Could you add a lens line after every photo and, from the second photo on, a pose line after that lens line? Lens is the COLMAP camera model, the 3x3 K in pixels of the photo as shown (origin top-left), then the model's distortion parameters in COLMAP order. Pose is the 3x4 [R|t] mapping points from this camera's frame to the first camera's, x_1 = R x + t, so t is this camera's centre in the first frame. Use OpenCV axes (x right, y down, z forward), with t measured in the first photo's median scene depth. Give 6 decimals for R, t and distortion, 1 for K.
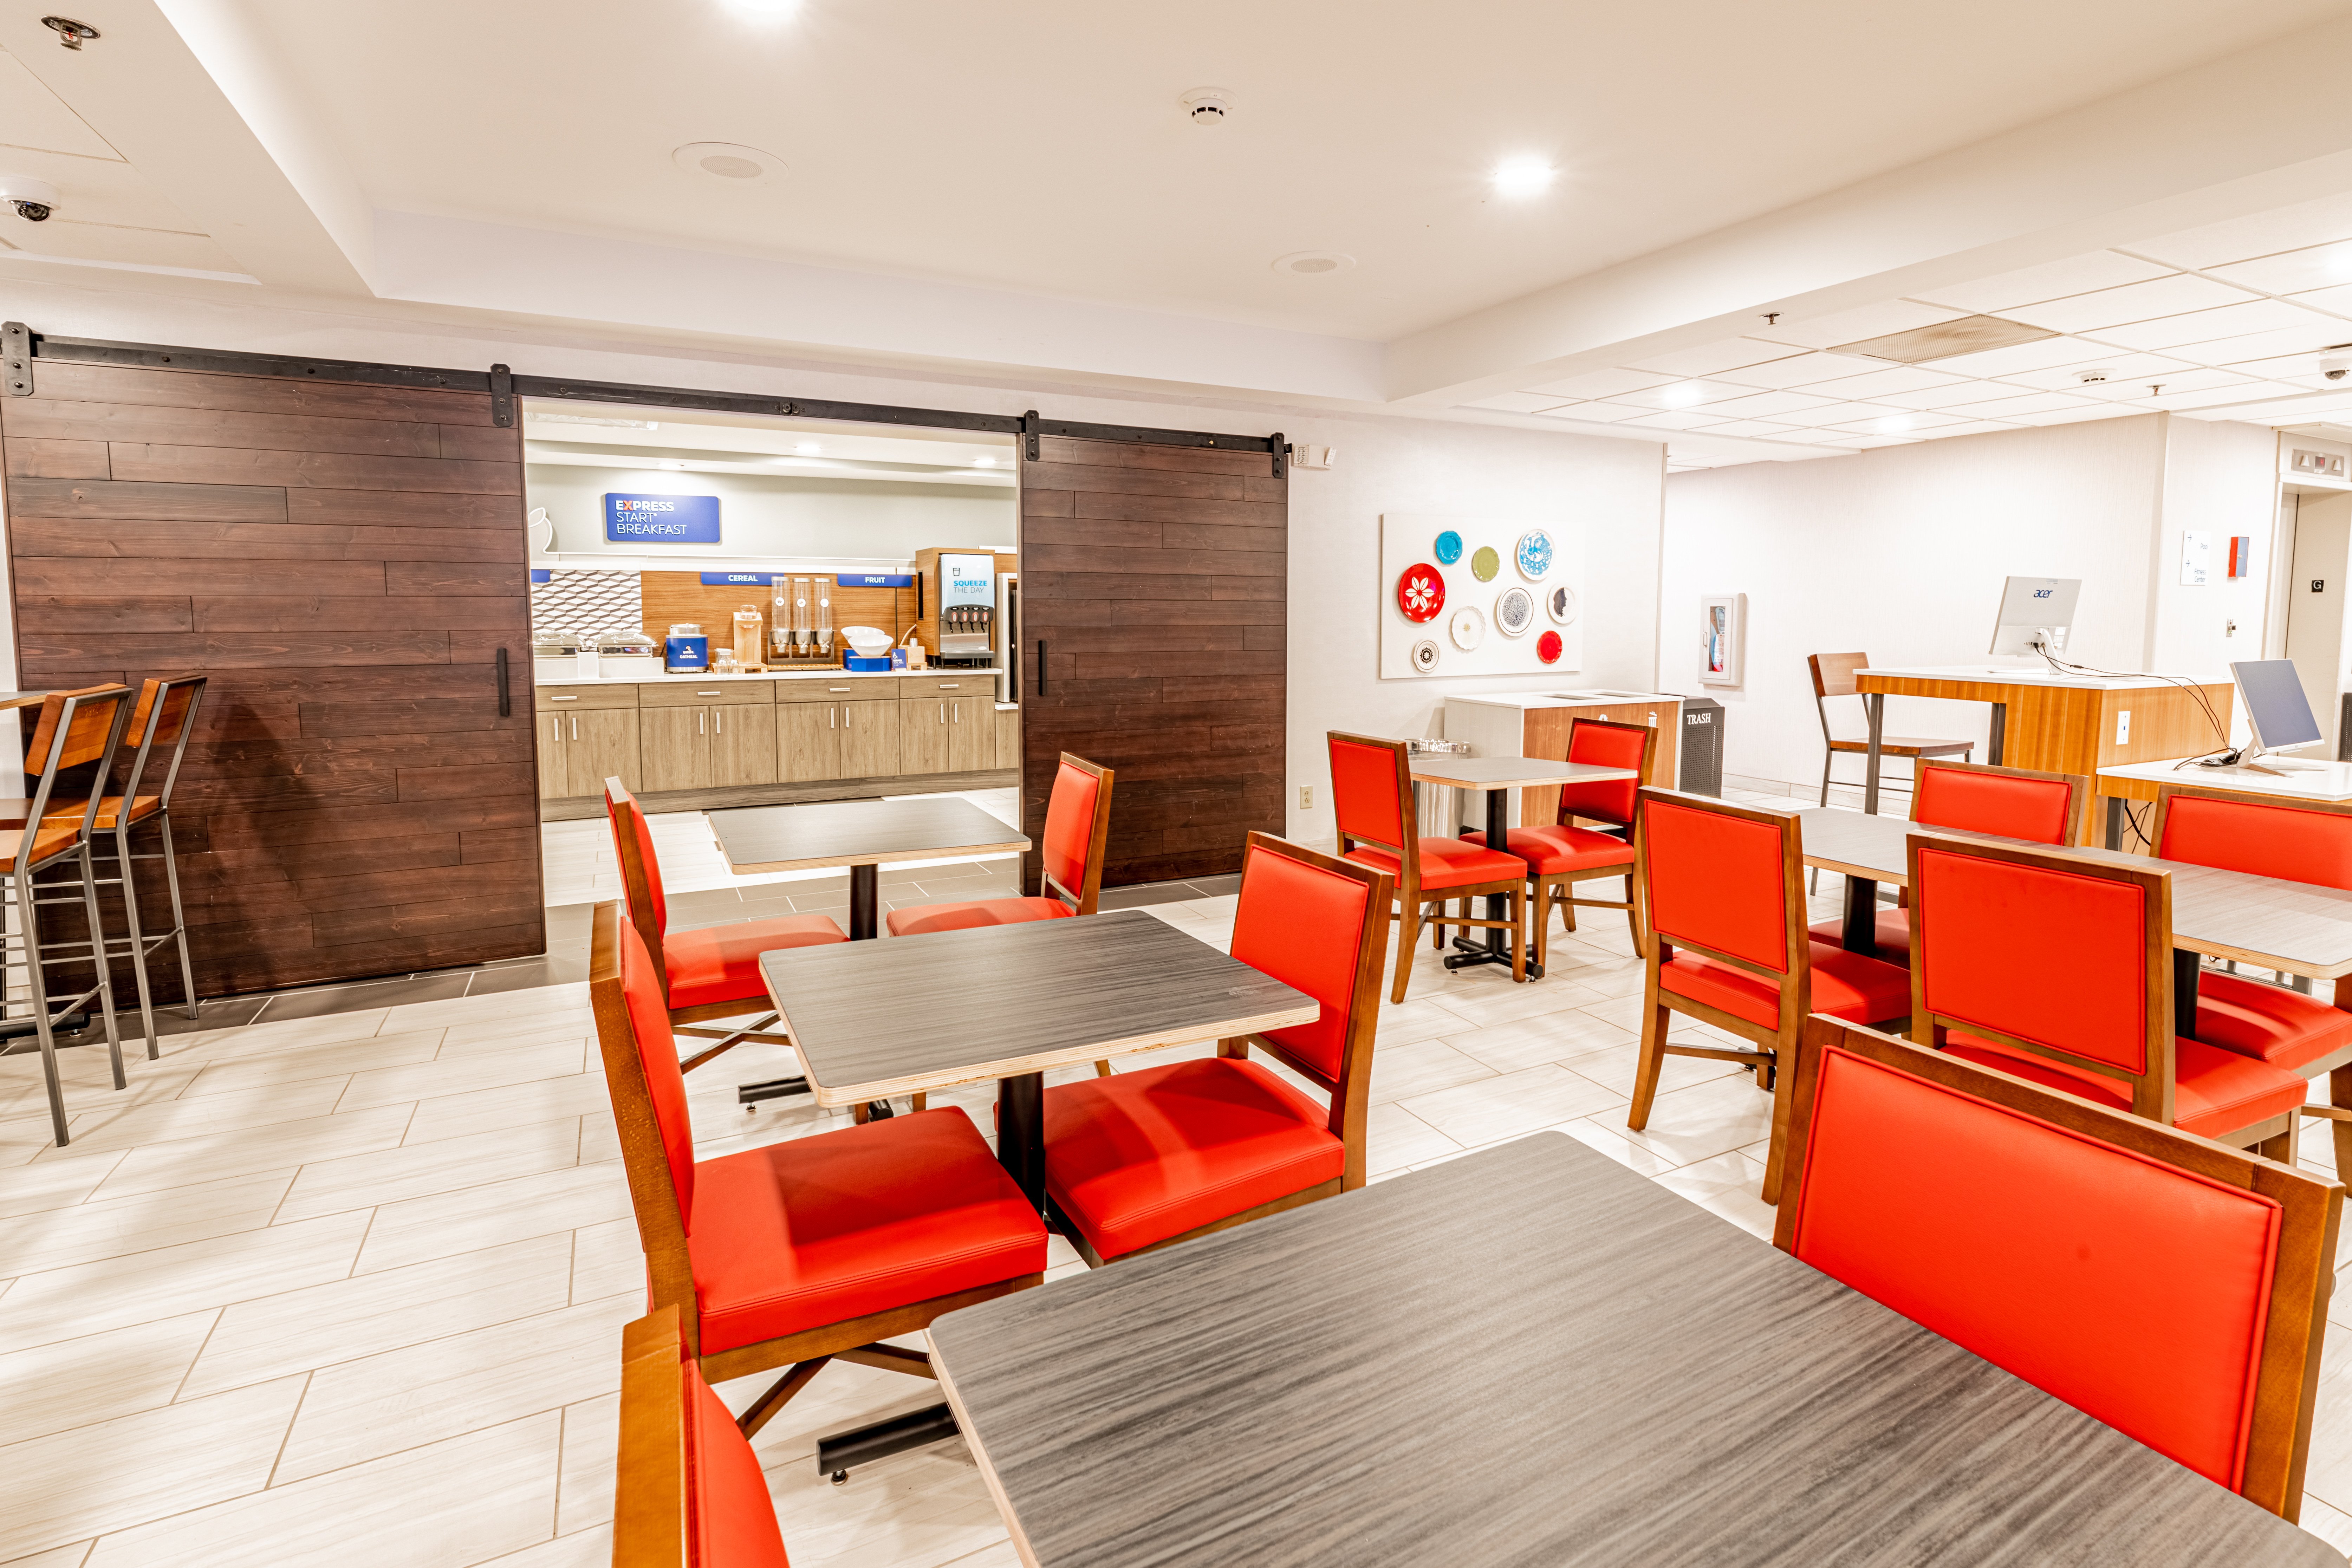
lens RADIAL K [[1105.0, 0, 1174.9], [0, 1105.0, 690.1], [0, 0, 1]] dist [-0.001397, -0.000125]
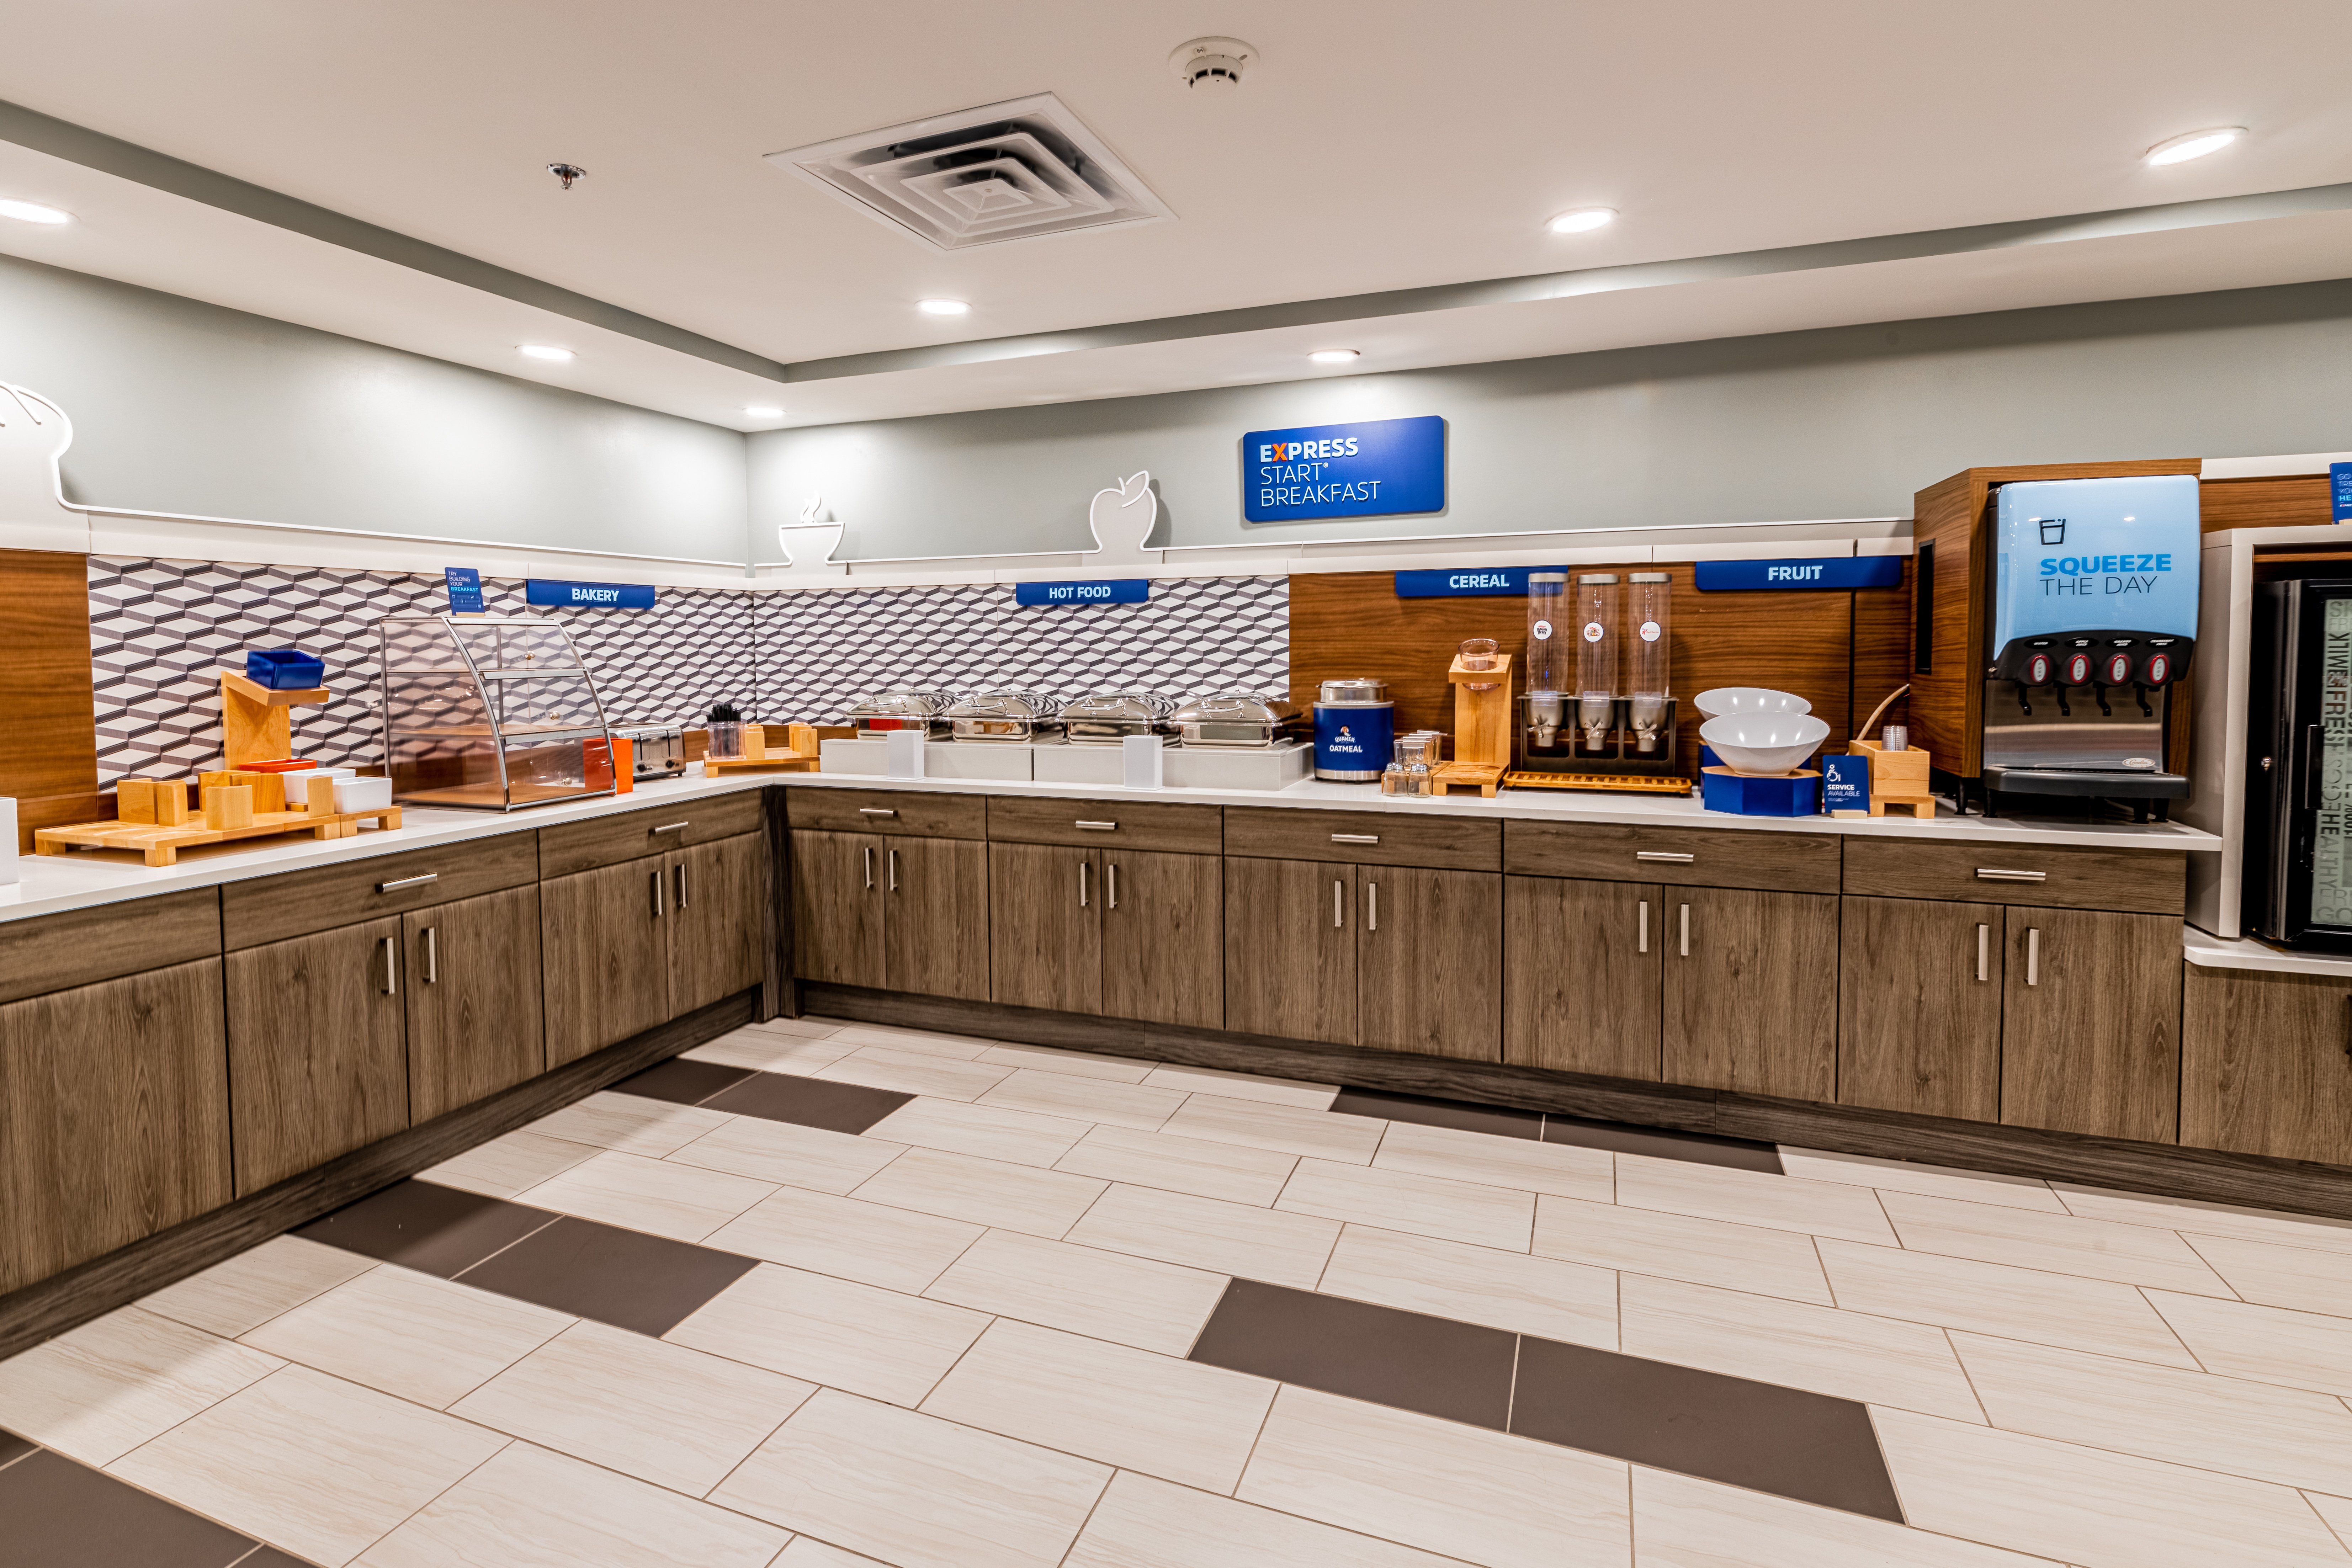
lens RADIAL K [[1113.1, 0, 1174.3], [0, 1113.1, 690.0], [0, 0, 1]] dist [-0.001215, 0.000136]
pose [[0.674741, 0.025782, -0.737604, -0.164651], [-0.044203, 0.999007, -0.005517, -0.059937], [0.736730, 0.036327, 0.675211, 0.749185]]
